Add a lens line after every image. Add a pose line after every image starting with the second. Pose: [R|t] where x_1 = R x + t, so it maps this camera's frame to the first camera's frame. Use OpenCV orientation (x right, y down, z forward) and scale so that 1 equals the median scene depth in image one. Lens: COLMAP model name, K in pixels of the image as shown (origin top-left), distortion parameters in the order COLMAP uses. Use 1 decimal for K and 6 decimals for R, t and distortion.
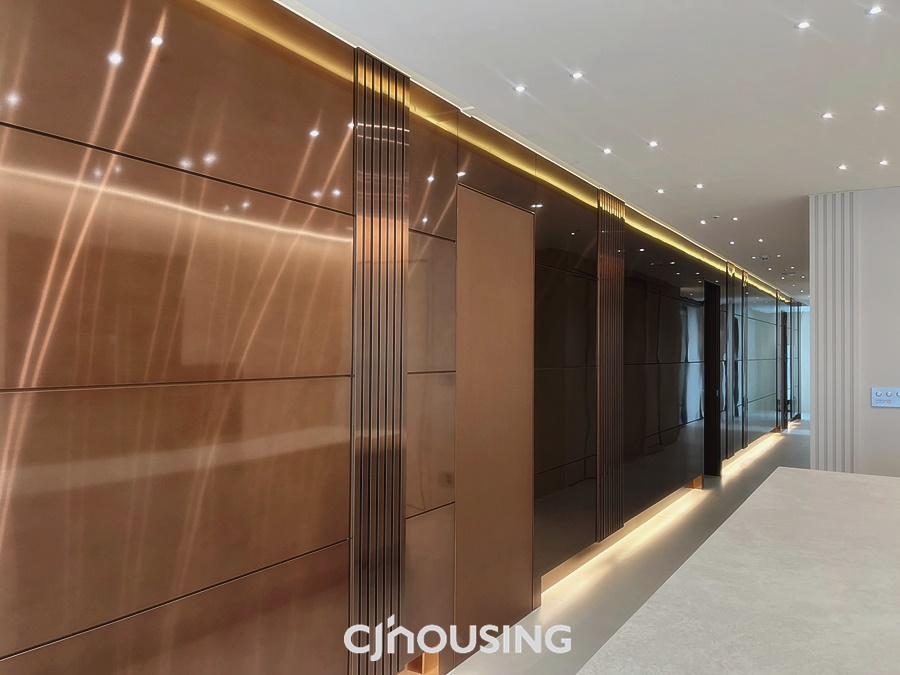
lens RADIAL K [[680.3, 0, 450.0], [0, 680.3, 337.5], [0, 0, 1]] dist [0.093369, -0.140445]
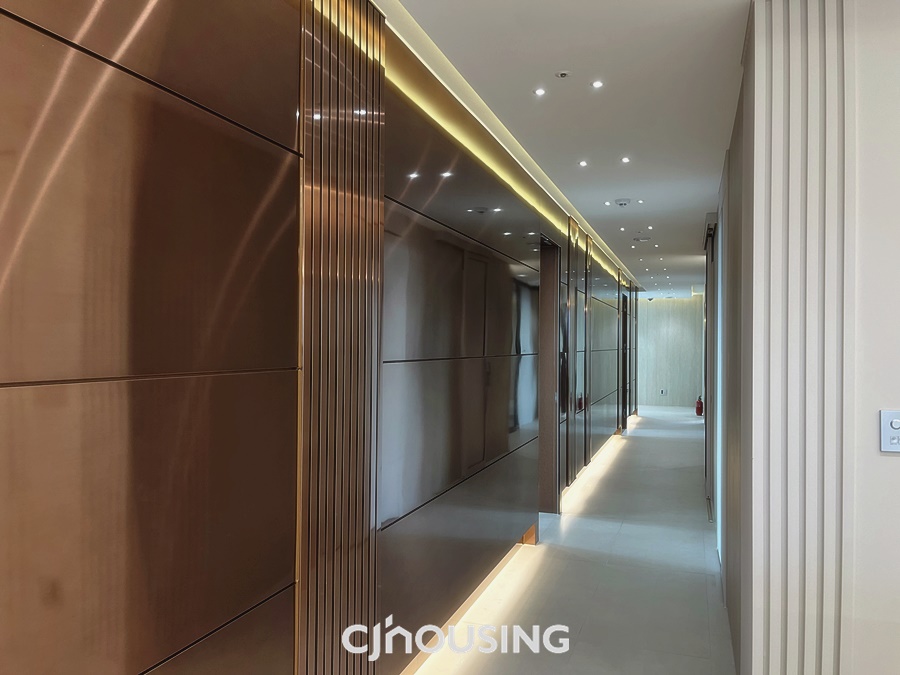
lens RADIAL K [[680.3, 0, 450.0], [0, 680.3, 337.5], [0, 0, 1]] dist [0.093369, -0.140445]
pose [[0.976037, -0.000633, 0.217602, 0.083967], [-0.002162, 0.999918, 0.012608, 0.006940], [-0.217592, -0.012777, 0.975956, 0.223142]]
